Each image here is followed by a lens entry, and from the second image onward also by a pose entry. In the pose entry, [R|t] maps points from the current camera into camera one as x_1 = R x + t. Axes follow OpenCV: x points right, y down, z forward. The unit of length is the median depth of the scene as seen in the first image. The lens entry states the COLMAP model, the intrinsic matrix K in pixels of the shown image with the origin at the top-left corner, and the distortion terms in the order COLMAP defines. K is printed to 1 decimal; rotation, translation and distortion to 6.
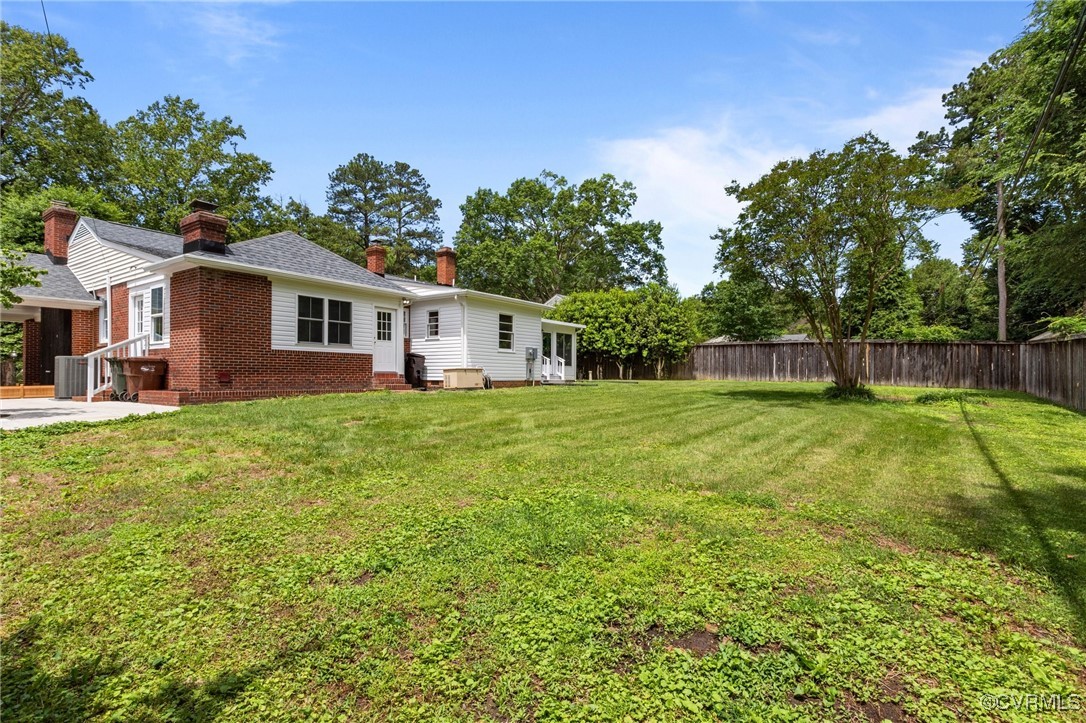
lens RADIAL K [[506.0, 0, 545.4], [0, 506.0, 367.9], [0, 0, 1]] dist [0.002555, 0.001900]
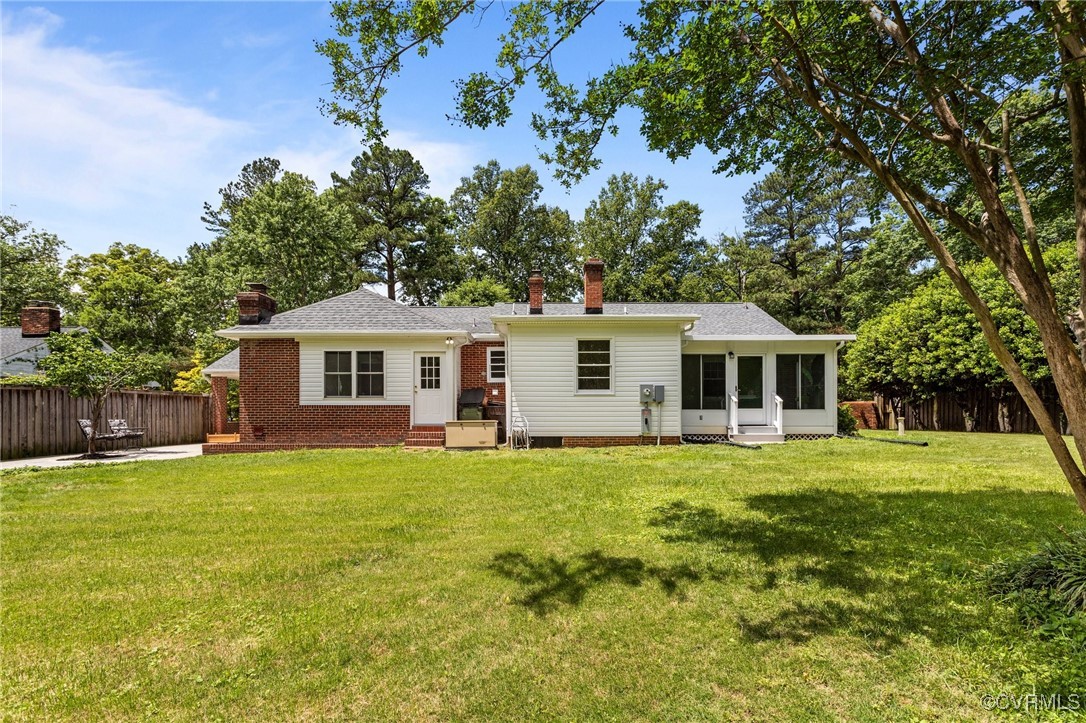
lens RADIAL K [[532.8, 0, 564.3], [0, 532.8, 411.5], [0, 0, 1]] dist [-0.001105, 0.002318]
pose [[0.582072, -0.010458, -0.813070, 0.563747], [0.018164, 0.999835, 0.000143, -0.010740], [0.812935, -0.014852, 0.582166, 0.642292]]
